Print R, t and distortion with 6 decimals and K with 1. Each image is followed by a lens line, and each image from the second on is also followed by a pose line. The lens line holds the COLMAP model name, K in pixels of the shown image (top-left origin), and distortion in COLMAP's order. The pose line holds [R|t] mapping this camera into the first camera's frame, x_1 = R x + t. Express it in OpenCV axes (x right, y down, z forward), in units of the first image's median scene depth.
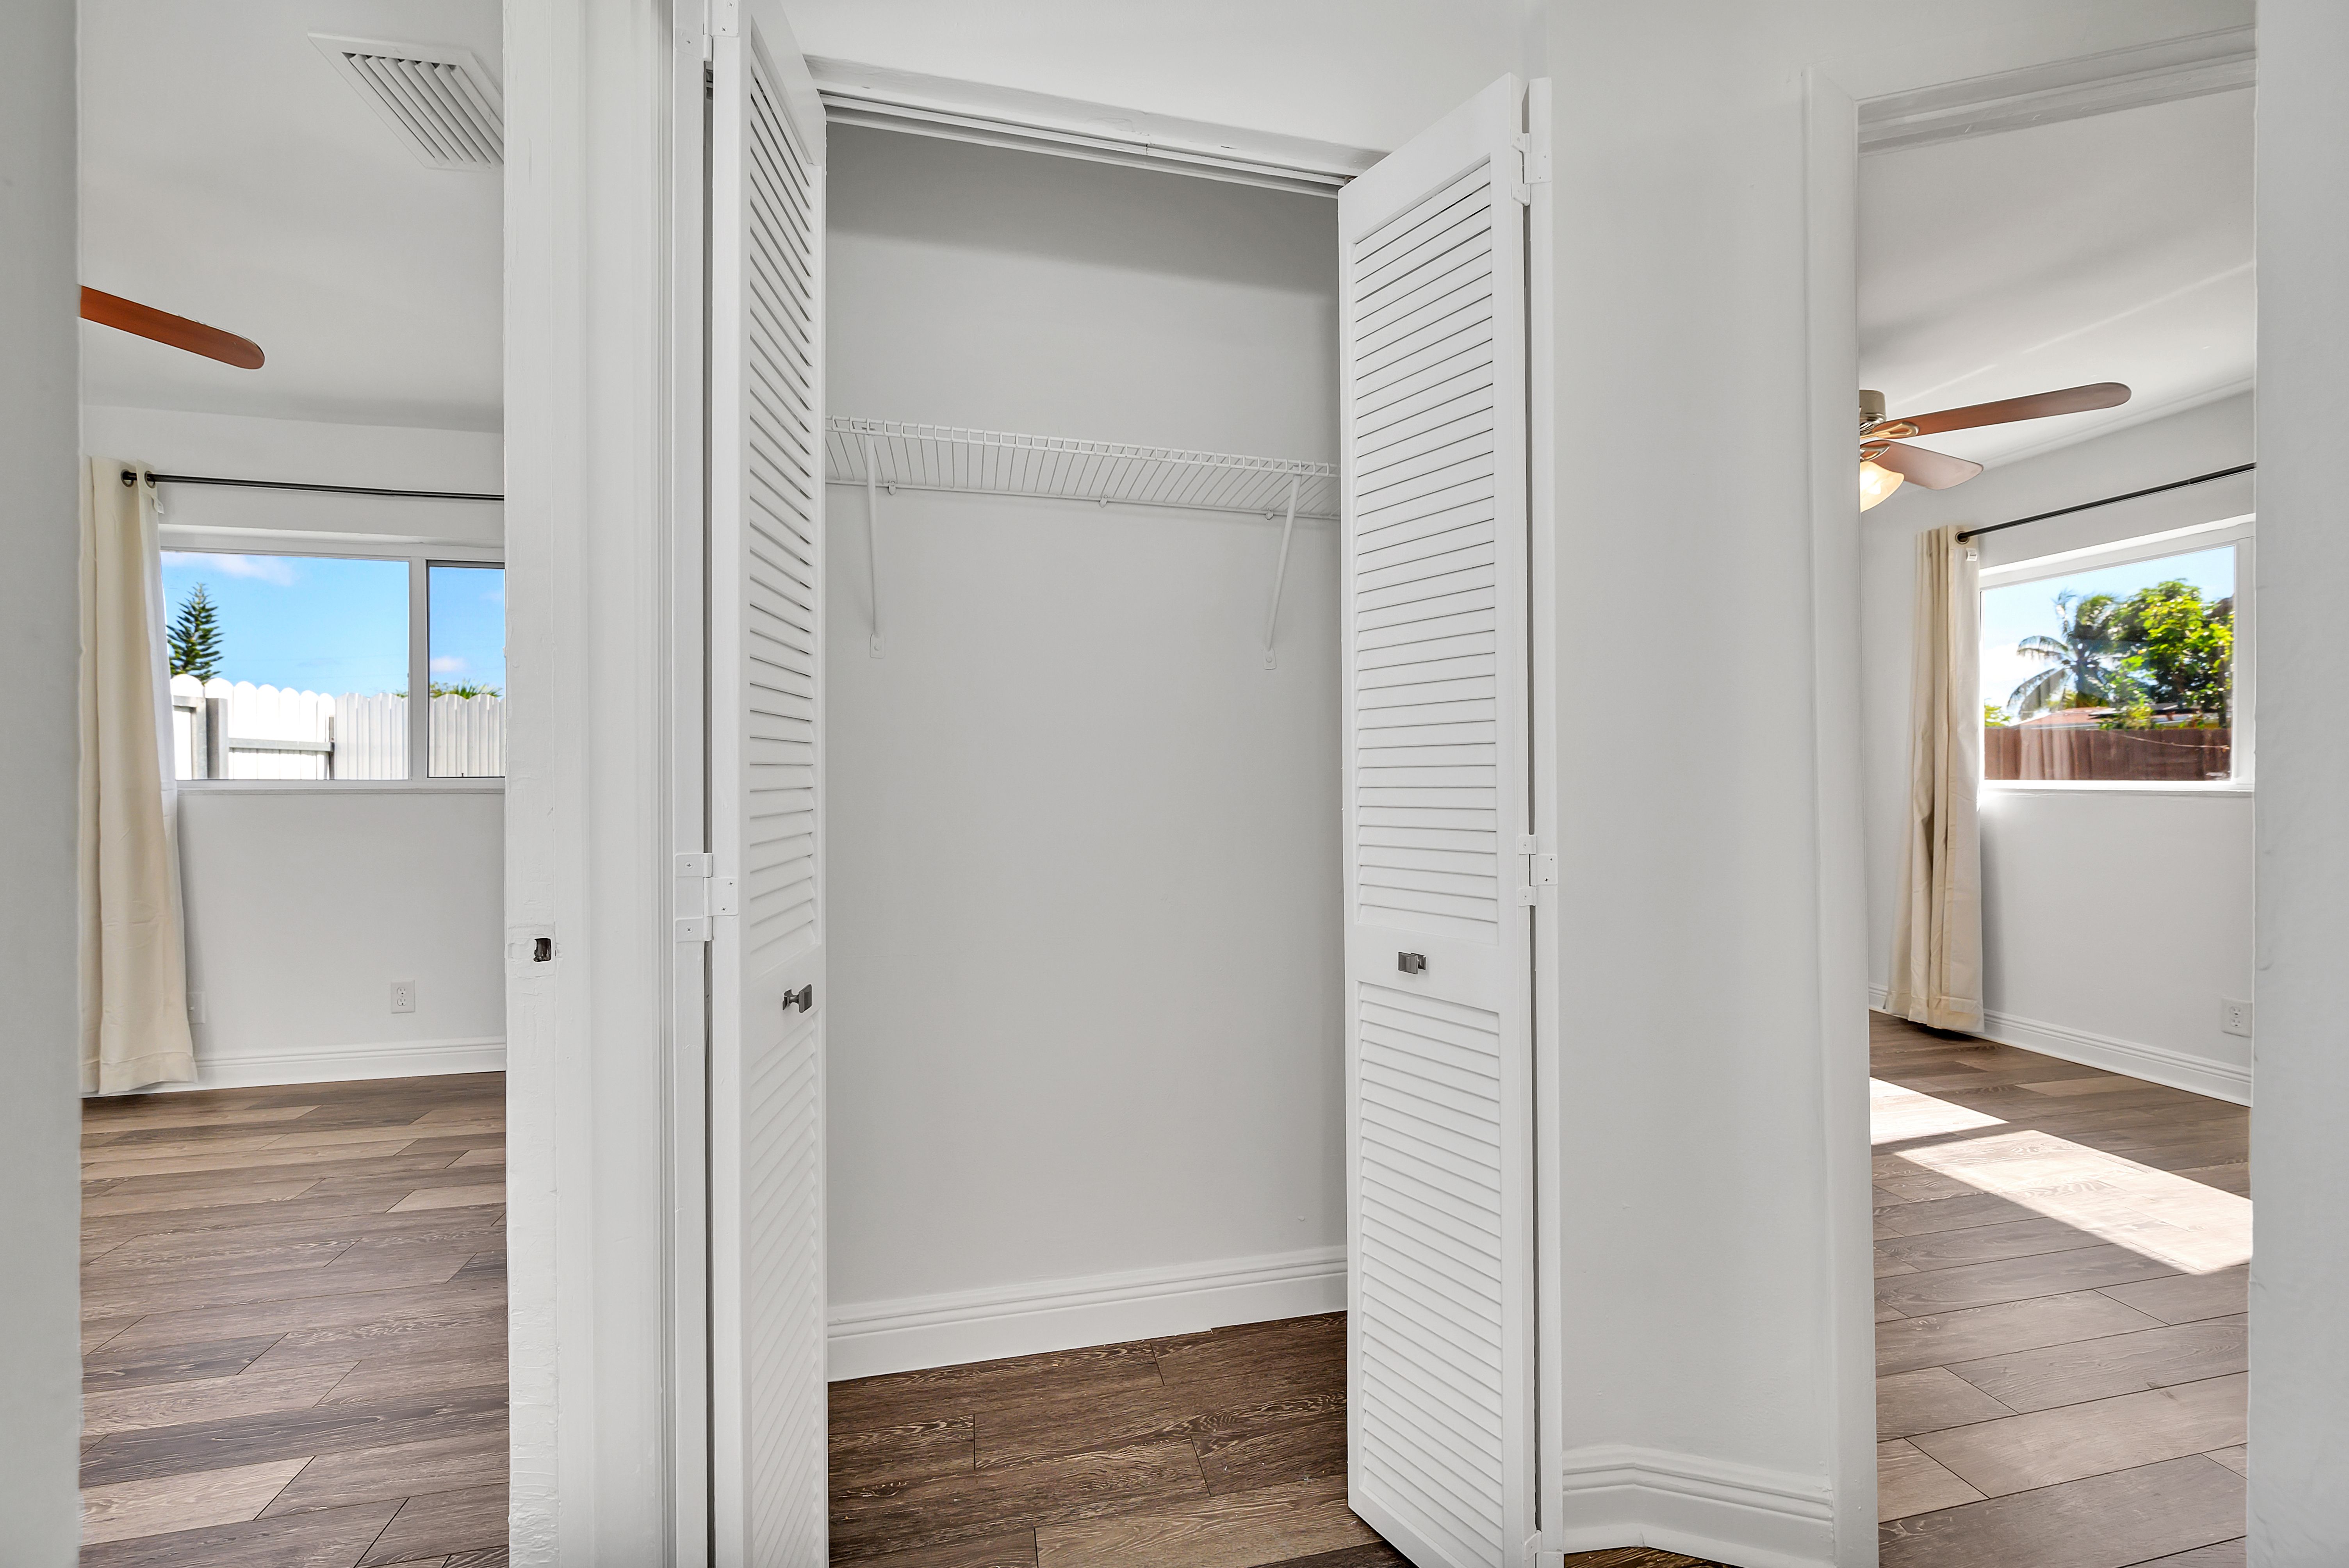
lens RADIAL K [[924.8, 0, 1172.6], [0, 924.8, 774.6], [0, 0, 1]] dist [-0.001286, -0.000071]
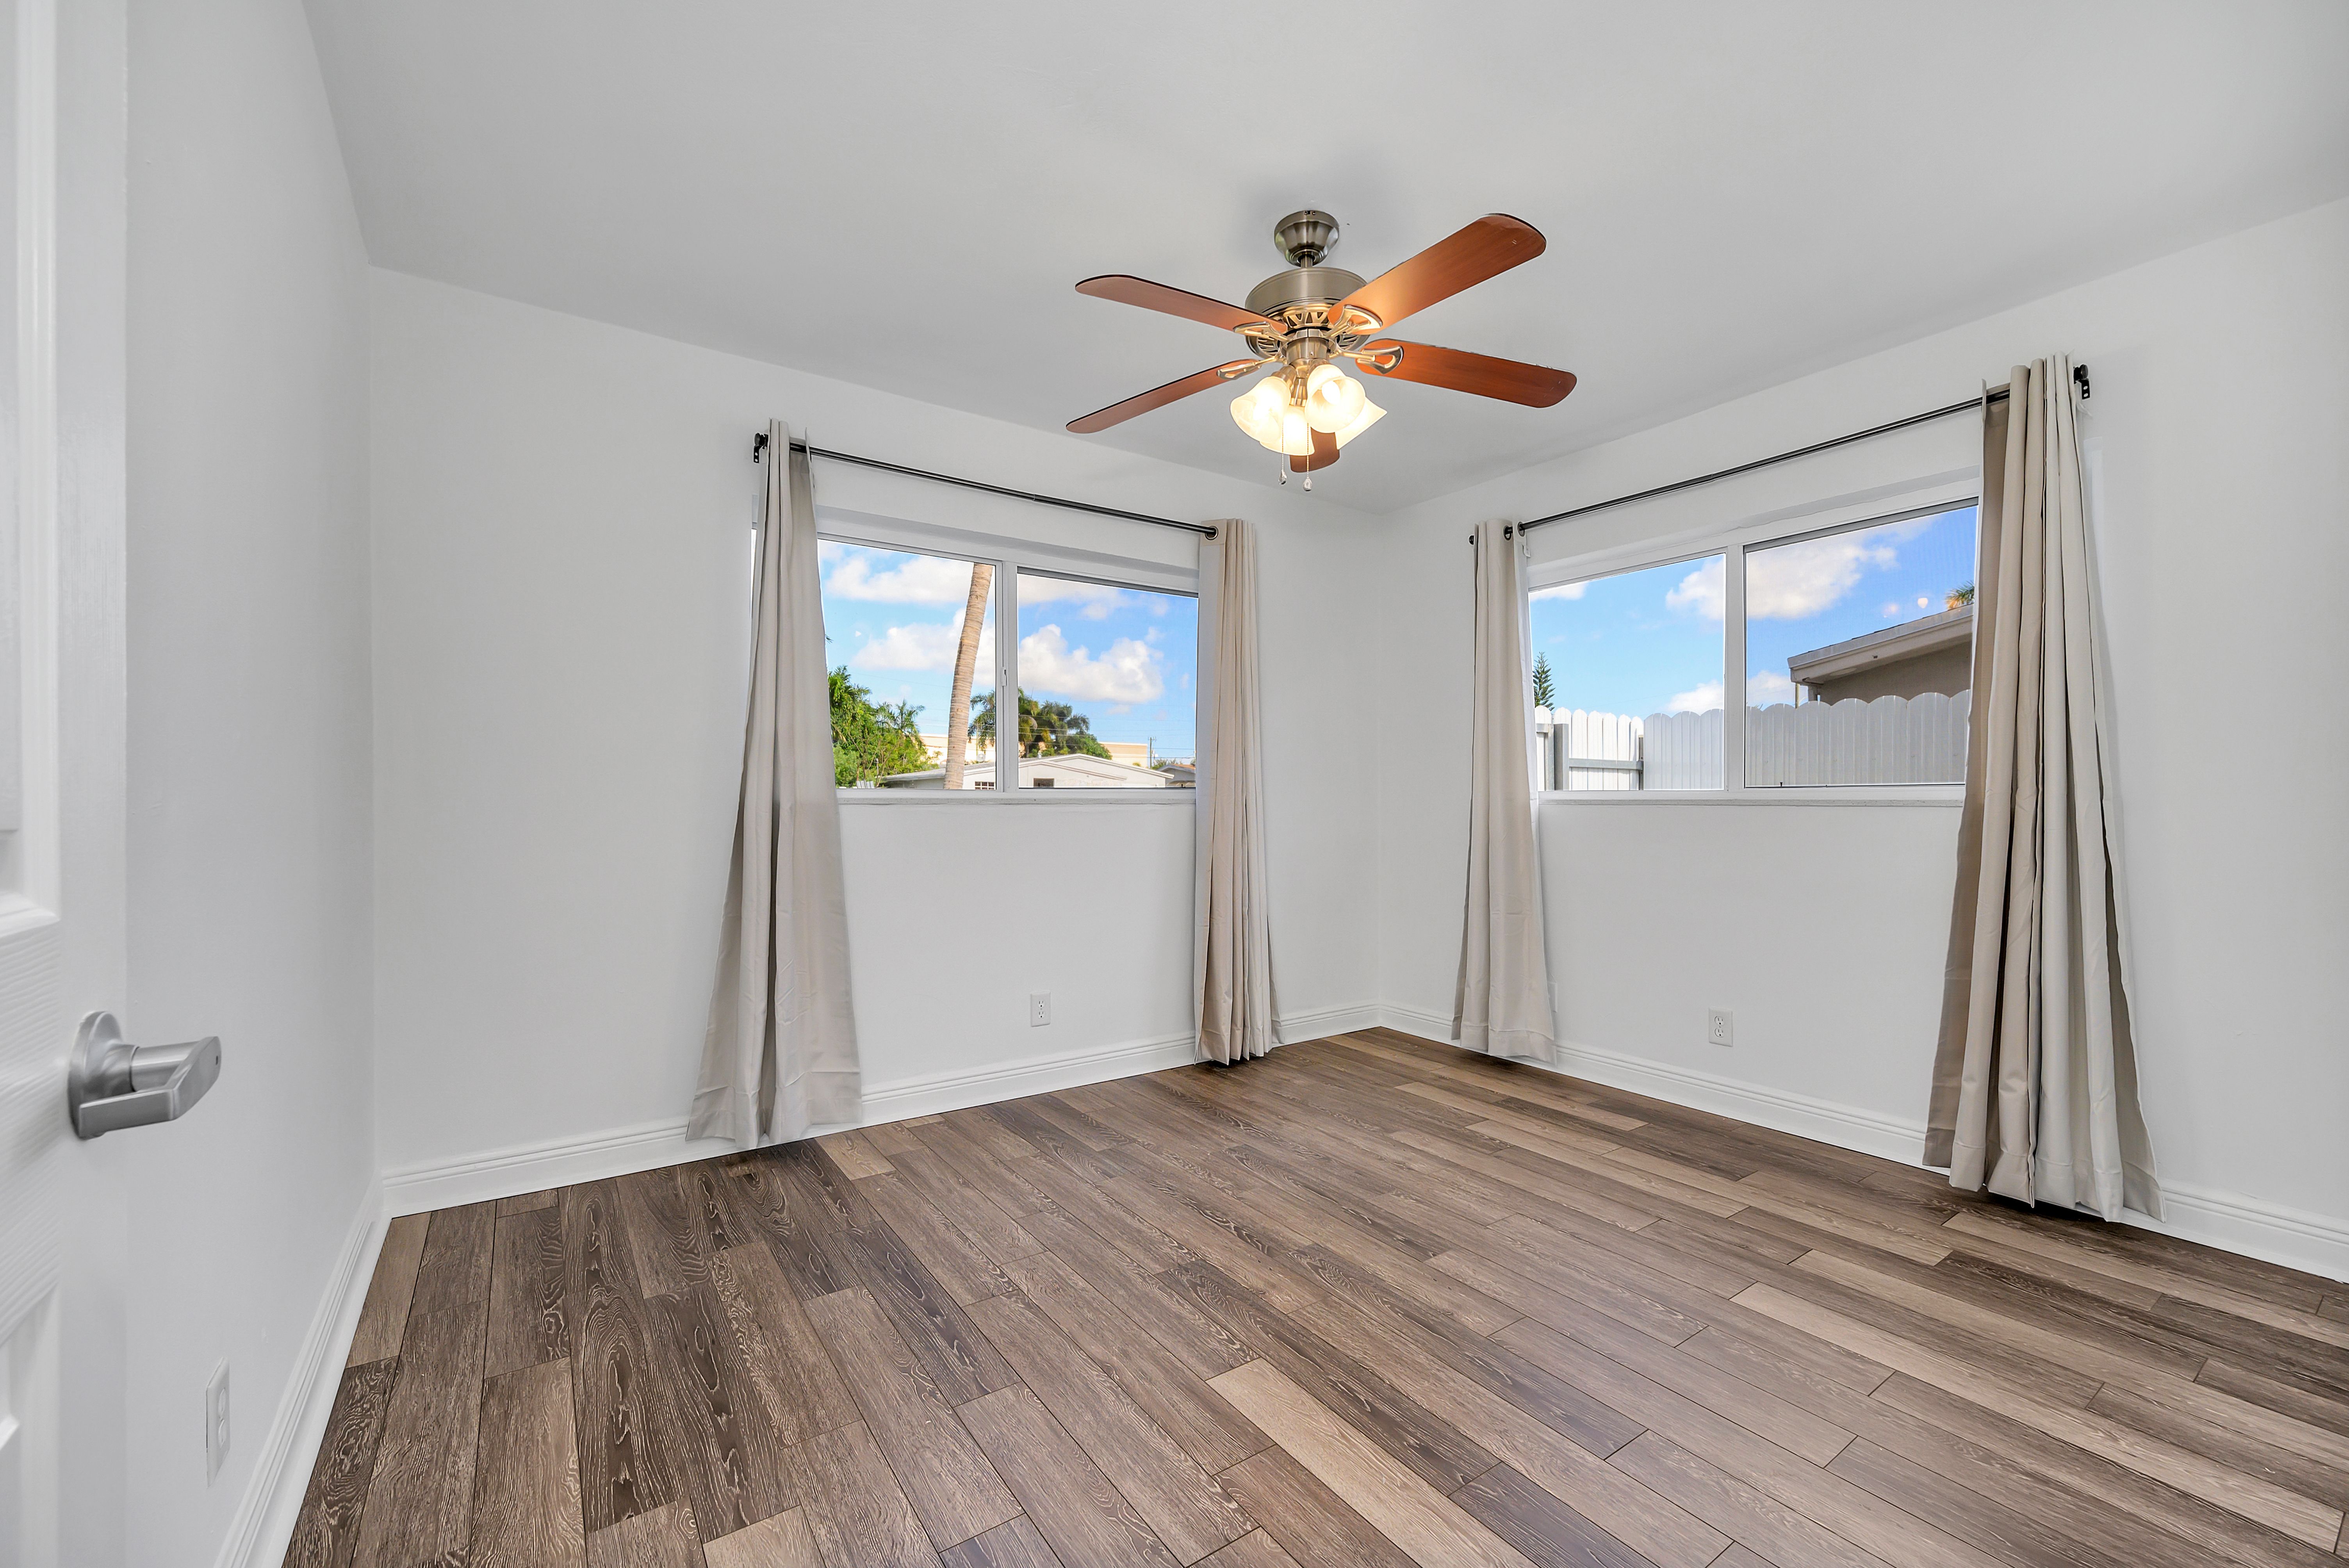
lens RADIAL K [[938.2, 0, 1166.7], [0, 938.2, 799.9], [0, 0, 1]] dist [0.000536, 0.000065]
pose [[0.370884, 0.001316, -0.928678, -0.206645], [0.001071, 0.999998, 0.001845, 0.014398], [0.928678, -0.001679, 0.370882, 0.173159]]
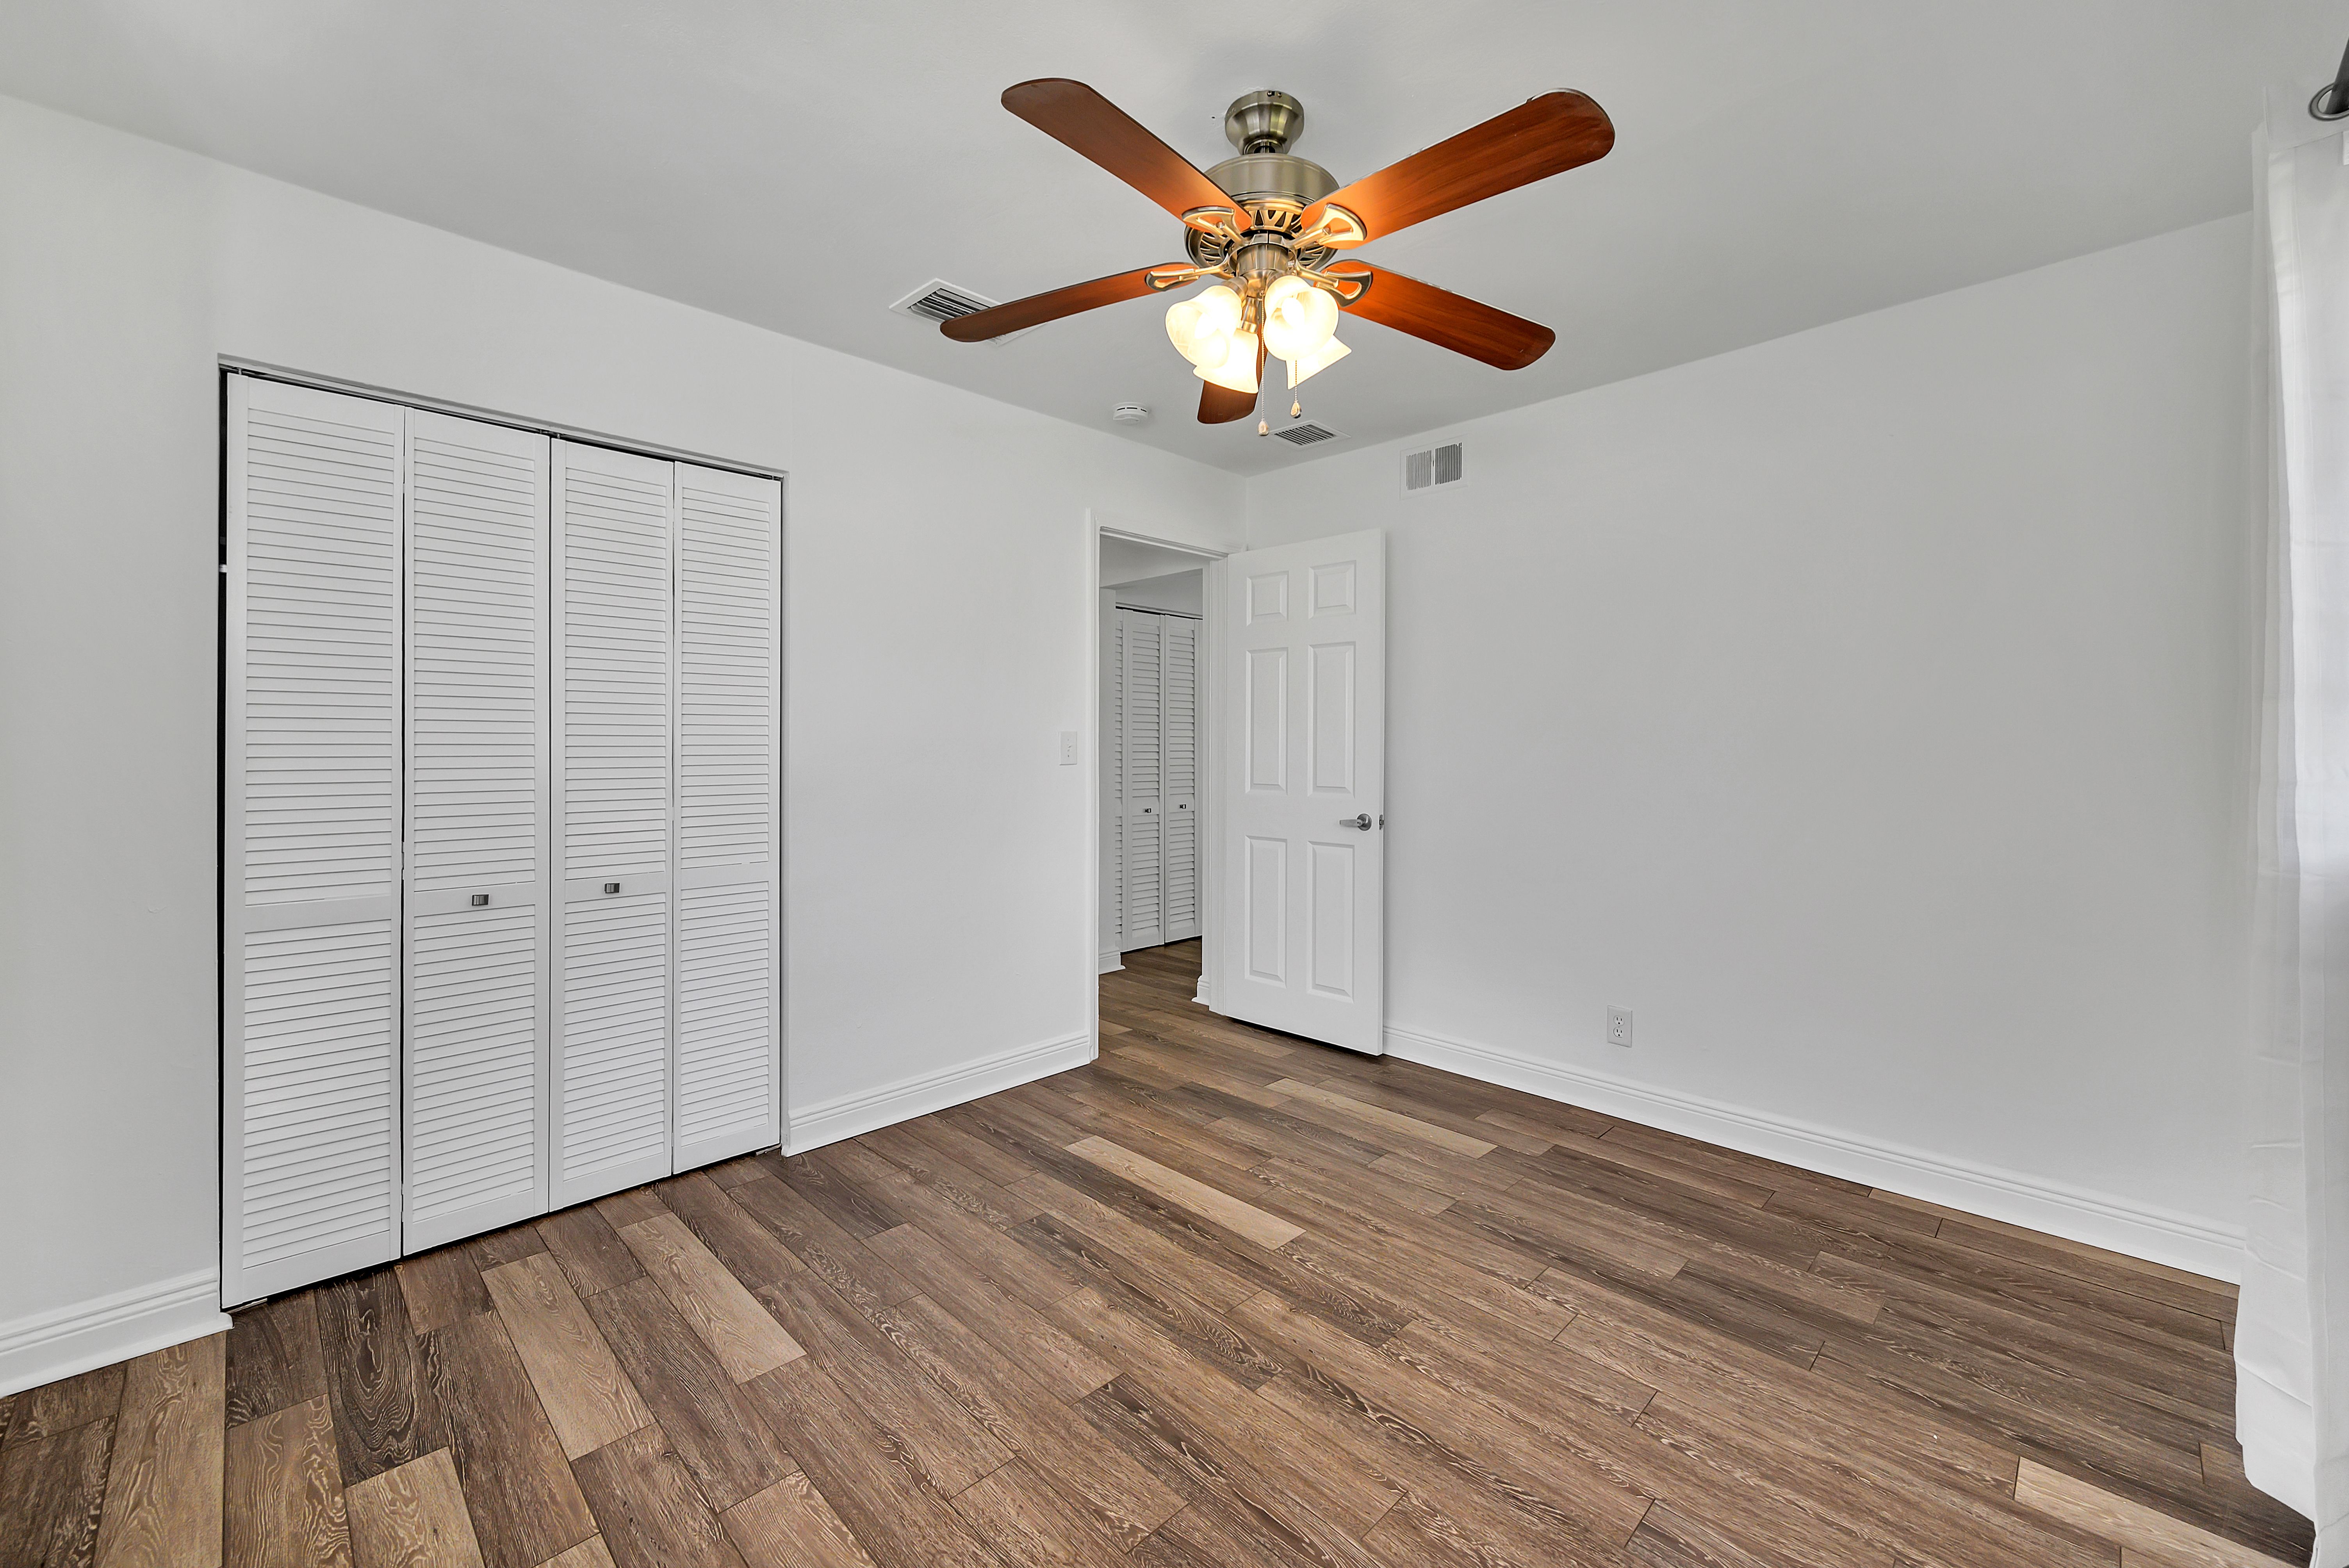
lens RADIAL K [[938.2, 0, 1166.7], [0, 938.2, 799.9], [0, 0, 1]] dist [0.000536, 0.000065]
pose [[-0.529585, -0.046471, 0.846983, -1.373623], [-0.003646, 0.998614, 0.052511, -0.029221], [-0.848249, 0.024721, -0.529021, 0.950266]]
